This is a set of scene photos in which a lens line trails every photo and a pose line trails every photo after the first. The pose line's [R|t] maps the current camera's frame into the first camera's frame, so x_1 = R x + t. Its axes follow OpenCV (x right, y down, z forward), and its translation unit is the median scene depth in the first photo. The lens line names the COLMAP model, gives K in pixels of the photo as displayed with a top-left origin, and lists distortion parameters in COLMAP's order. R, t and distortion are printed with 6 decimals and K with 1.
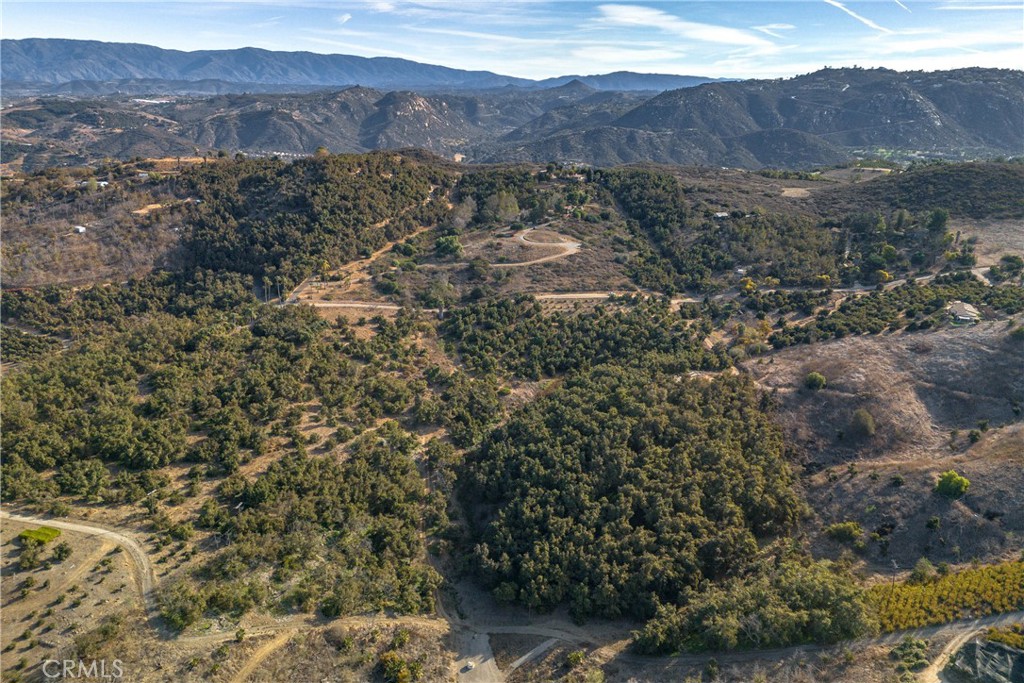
lens RADIAL K [[747.4, 0, 513.9], [0, 747.4, 342.5], [0, 0, 1]] dist [0.077007, -0.074426]
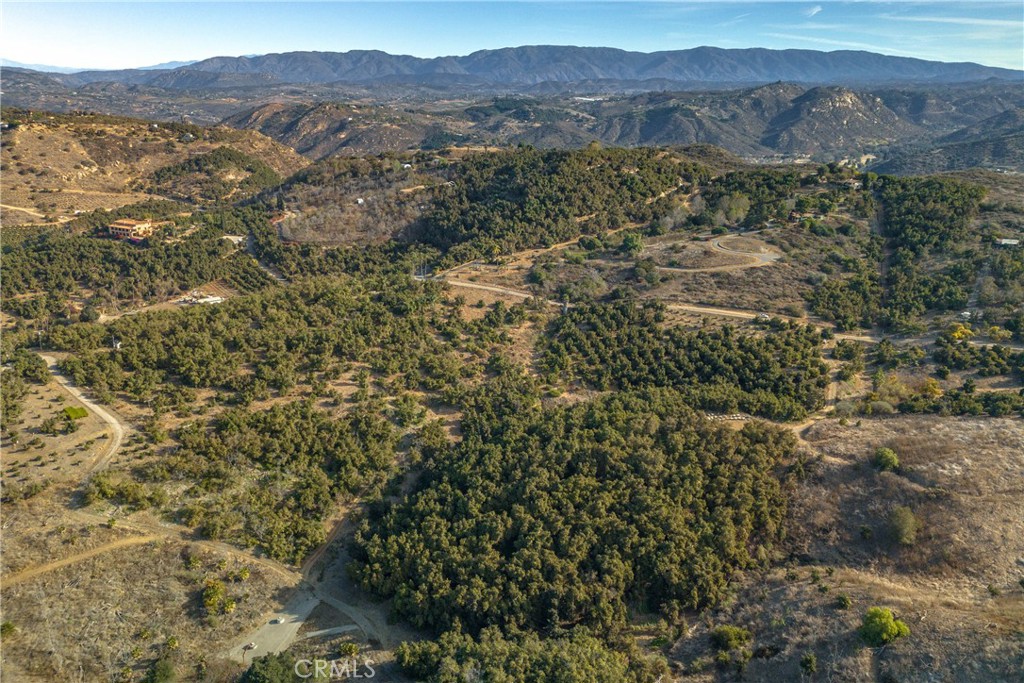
lens RADIAL K [[747.4, 0, 511.9], [0, 747.4, 334.3], [0, 0, 1]] dist [0.077007, -0.074426]
pose [[0.850427, 0.162983, -0.500210, 0.491253], [-0.166192, 0.985341, 0.038504, -0.044947], [0.499154, 0.050386, 0.865047, 0.160149]]
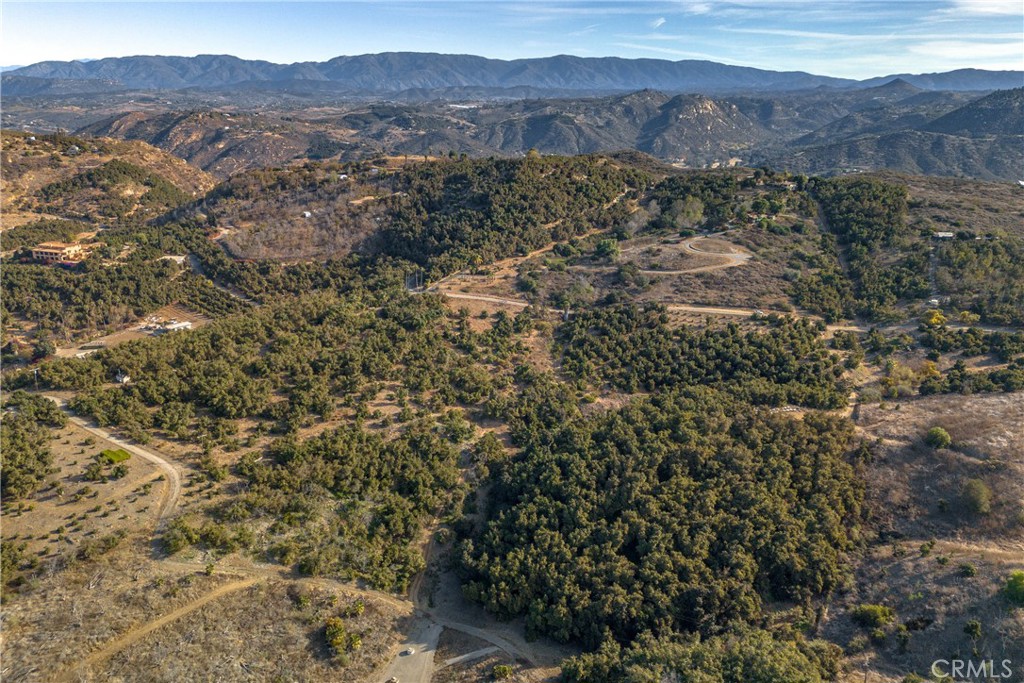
lens RADIAL K [[747.4, 0, 512.3], [0, 747.4, 343.5], [0, 0, 1]] dist [0.077007, -0.074426]
pose [[0.928644, 0.113016, -0.353337, 0.276547], [-0.114110, 0.993308, 0.017807, -0.014940], [0.352985, 0.023783, 0.935327, 0.058078]]
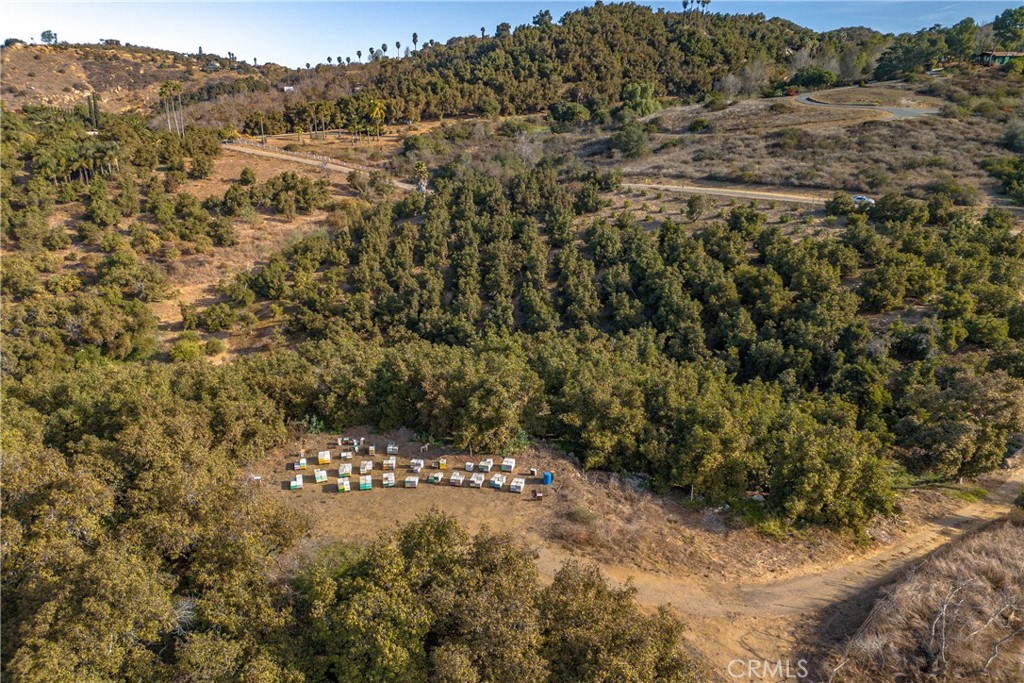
lens RADIAL K [[769.2, 0, 510.6], [0, 769.2, 351.2], [0, 0, 1]] dist [0.028628, -0.005556]
pose [[0.716140, 0.220115, -0.662339, 0.393780], [-0.216051, 0.972270, 0.089514, 0.001217], [0.663676, 0.078994, 0.743837, 0.999361]]
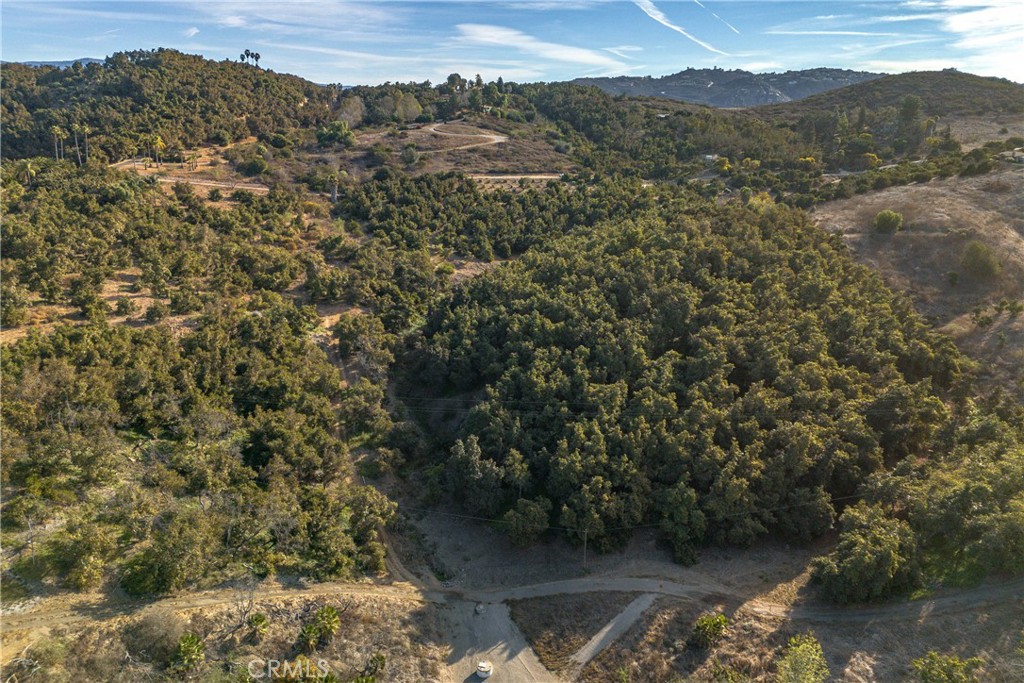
lens RADIAL K [[747.4, 0, 514.9], [0, 747.4, 344.4], [0, 0, 1]] dist [0.077007, -0.074426]
pose [[0.985852, -0.051759, 0.159426, -0.072321], [0.054702, 0.998403, -0.014125, 0.173975], [-0.158440, 0.022646, 0.987109, 0.396015]]
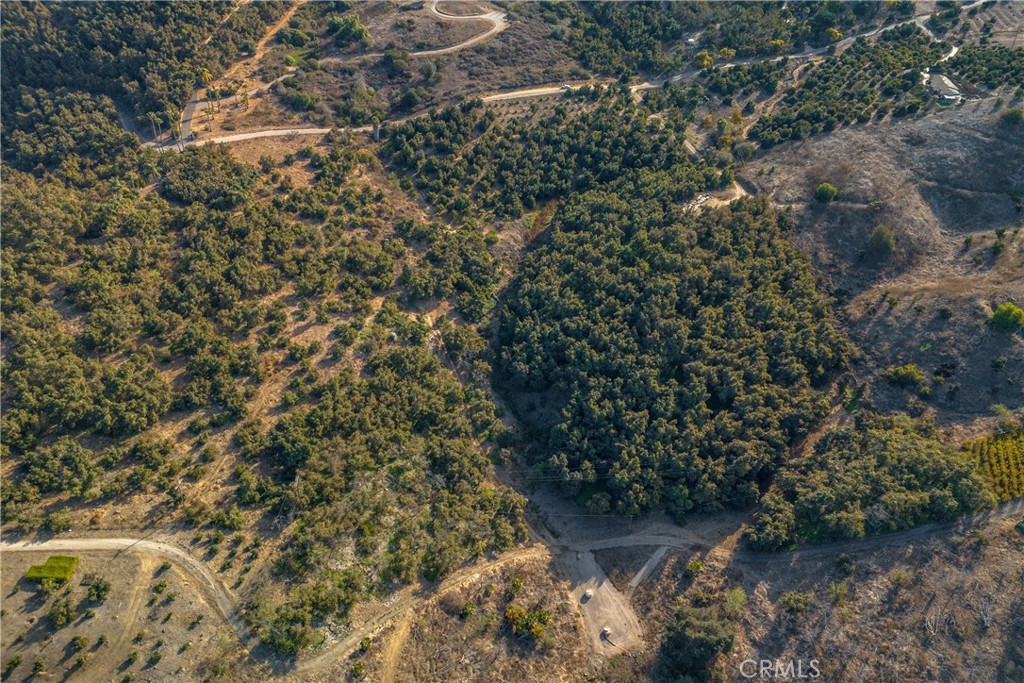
lens RADIAL K [[747.4, 0, 515.1], [0, 747.4, 341.6], [0, 0, 1]] dist [0.077007, -0.074426]
pose [[0.971179, -0.146981, 0.187640, -0.199536], [0.074470, 0.934936, 0.346913, -0.145782], [-0.226421, -0.322941, 0.918936, 0.182370]]
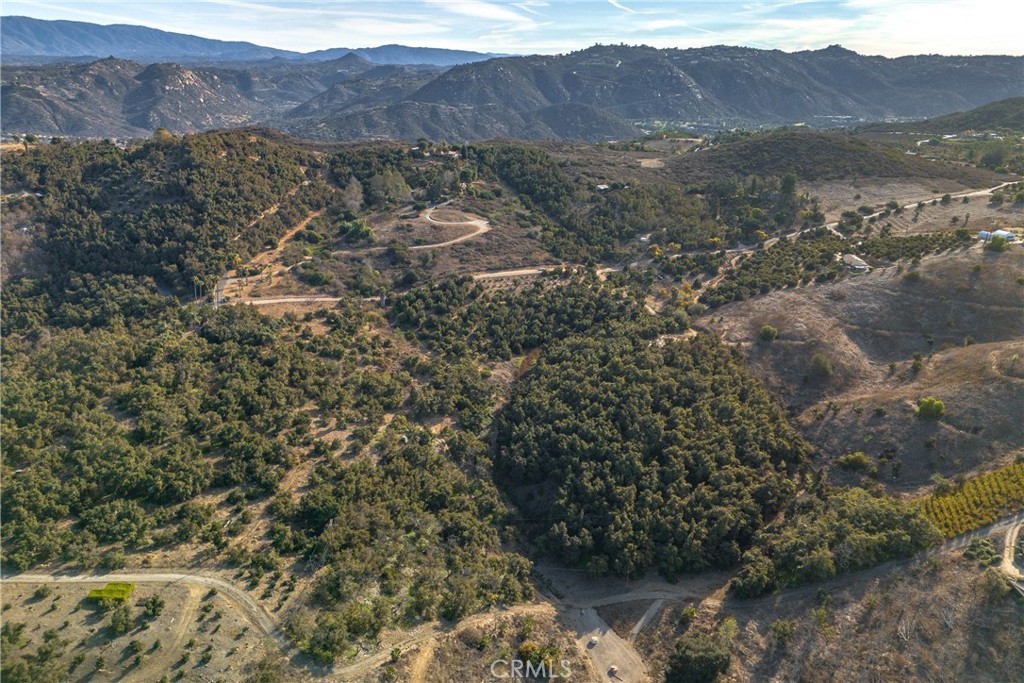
lens RADIAL K [[747.4, 0, 514.8], [0, 747.4, 340.6], [0, 0, 1]] dist [0.077007, -0.074426]
pose [[0.959059, -0.096703, 0.266184, -0.281030], [0.089096, 0.995198, 0.040533, -0.017940], [-0.268826, -0.015158, 0.963070, 0.039978]]
